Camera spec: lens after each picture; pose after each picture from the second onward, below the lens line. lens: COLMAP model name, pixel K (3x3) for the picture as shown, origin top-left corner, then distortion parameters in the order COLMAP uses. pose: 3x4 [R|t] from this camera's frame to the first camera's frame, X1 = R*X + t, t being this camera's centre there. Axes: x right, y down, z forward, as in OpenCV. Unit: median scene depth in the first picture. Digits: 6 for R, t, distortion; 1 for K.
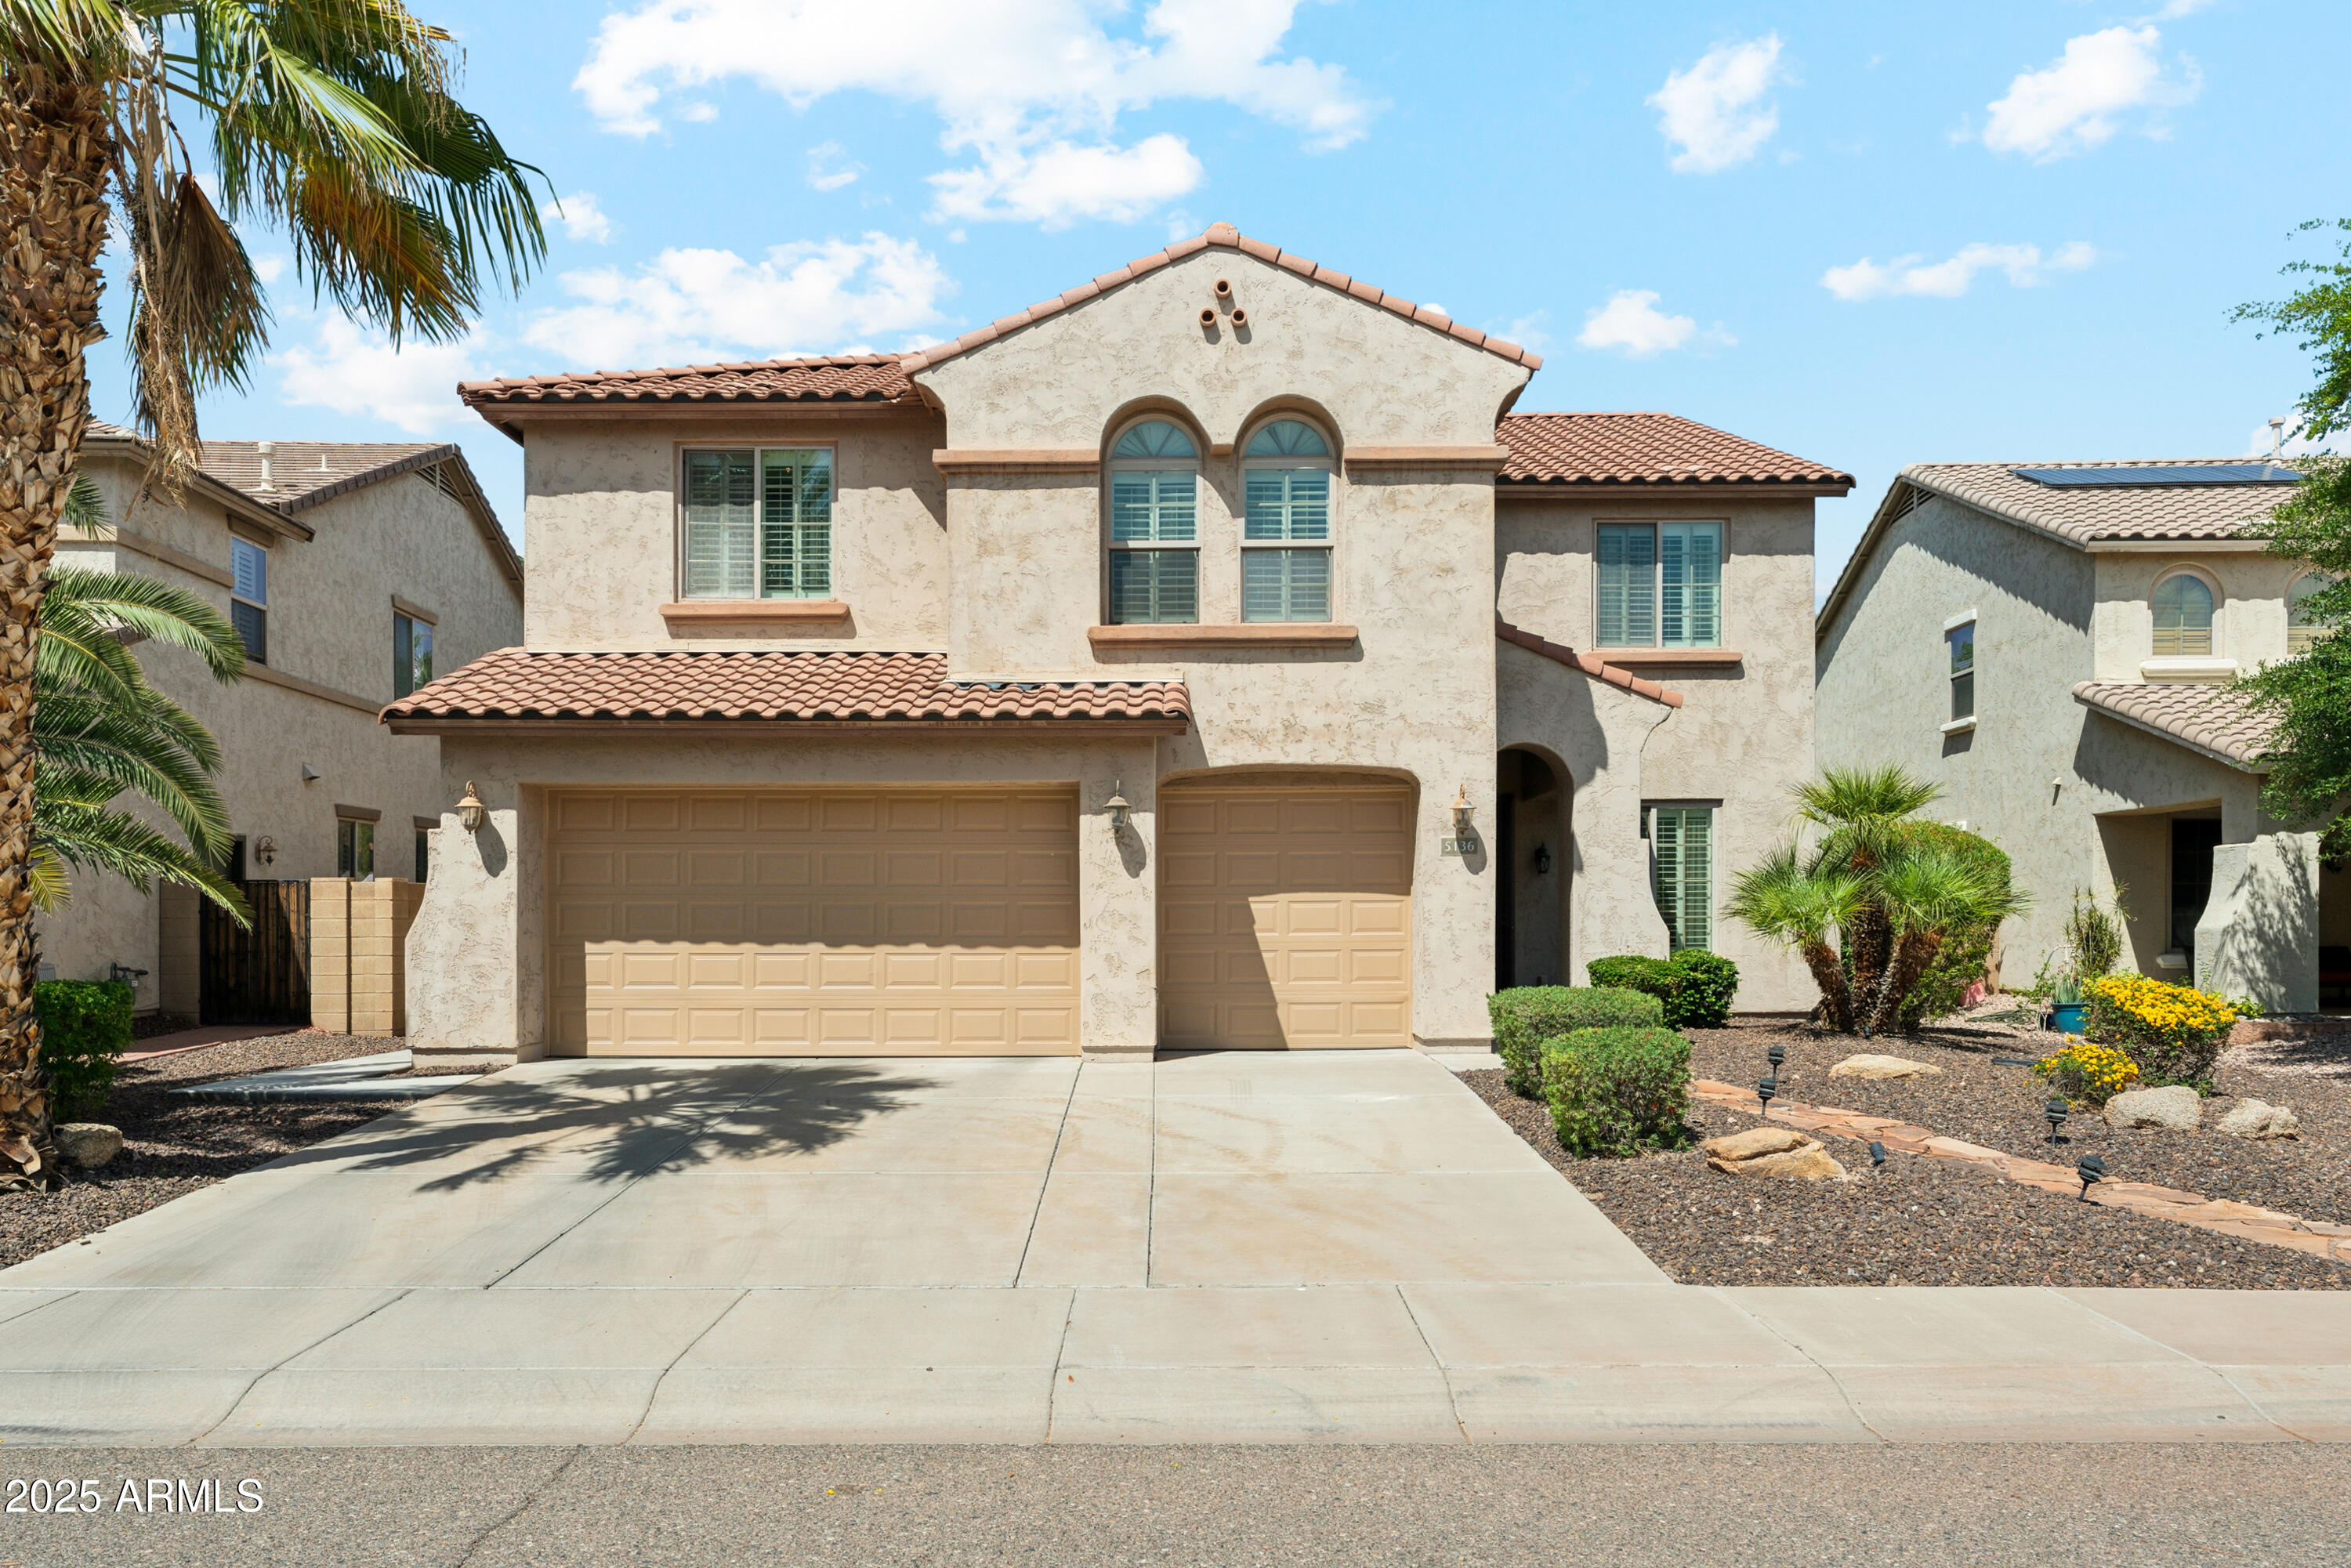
lens RADIAL K [[1578.6, 0, 1175.5], [0, 1578.6, 784.0], [0, 0, 1]] dist [0.001612, -0.002243]
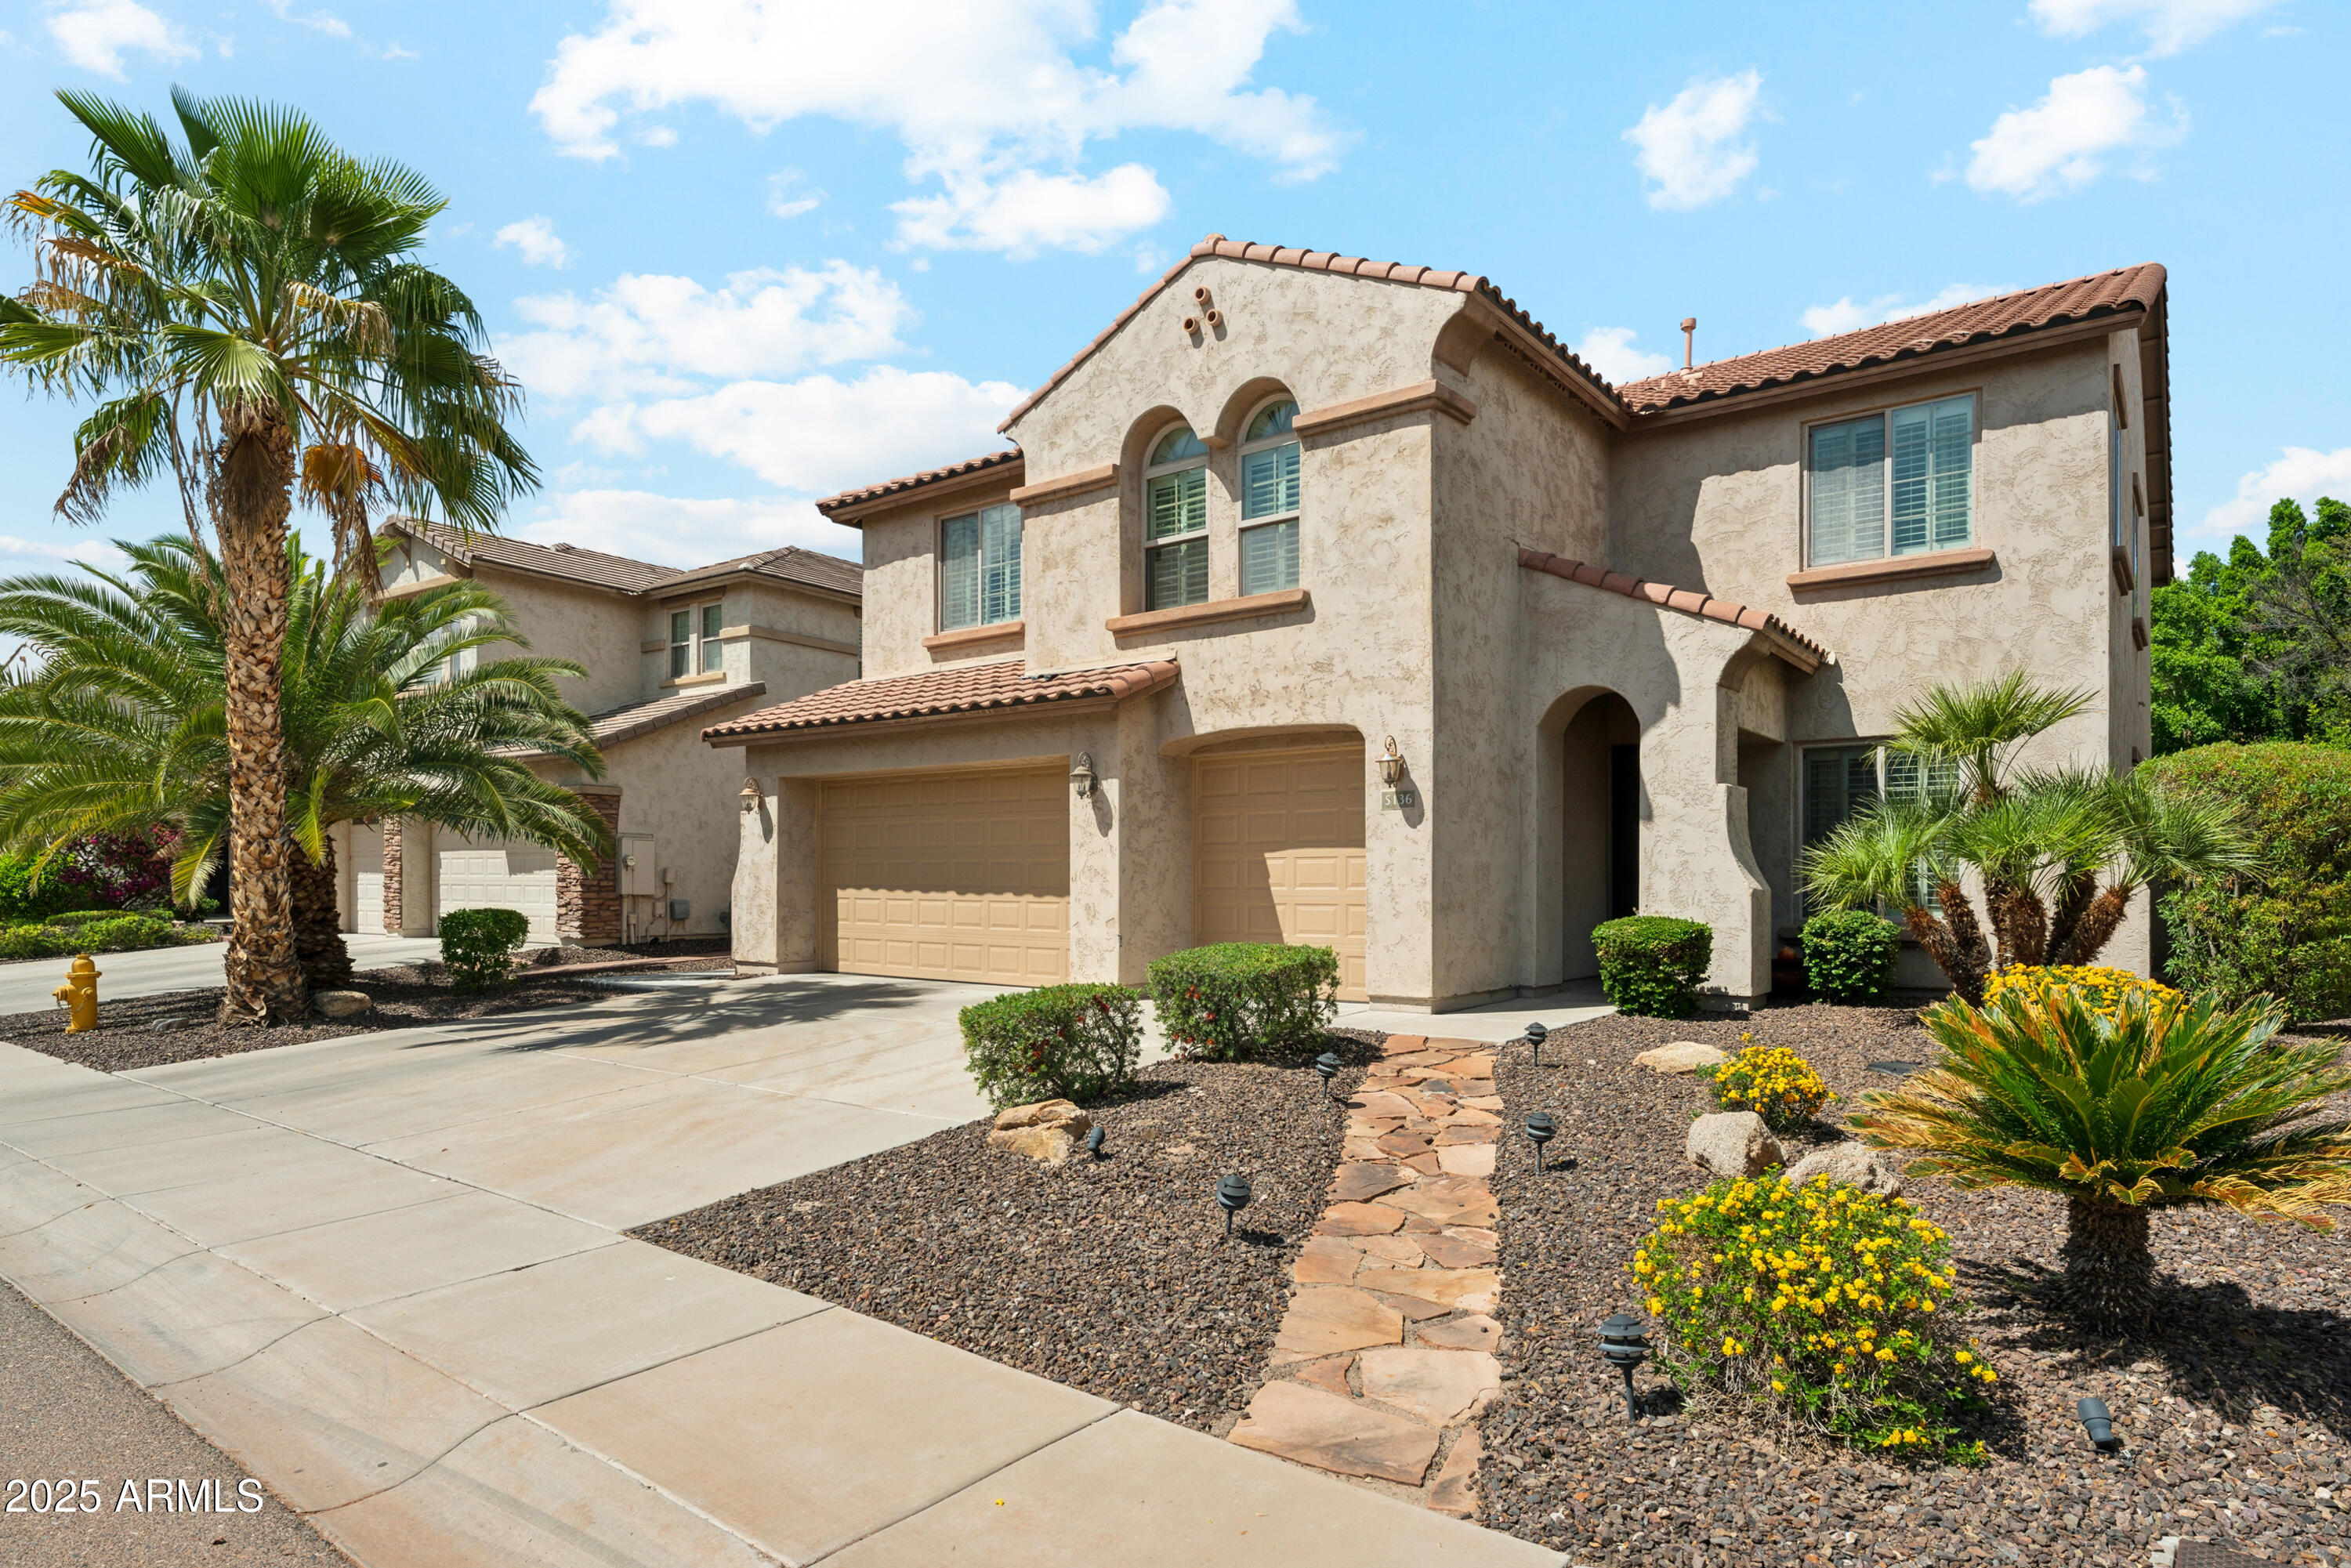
lens RADIAL K [[1292.0, 0, 1175.0], [0, 1292.0, 769.7], [0, 0, 1]] dist [-0.001216, 0.000132]
pose [[0.795200, -0.046706, -0.604546, 0.540403], [0.048220, 0.998742, -0.013733, 0.024581], [0.604427, -0.018230, 0.796452, 0.273603]]
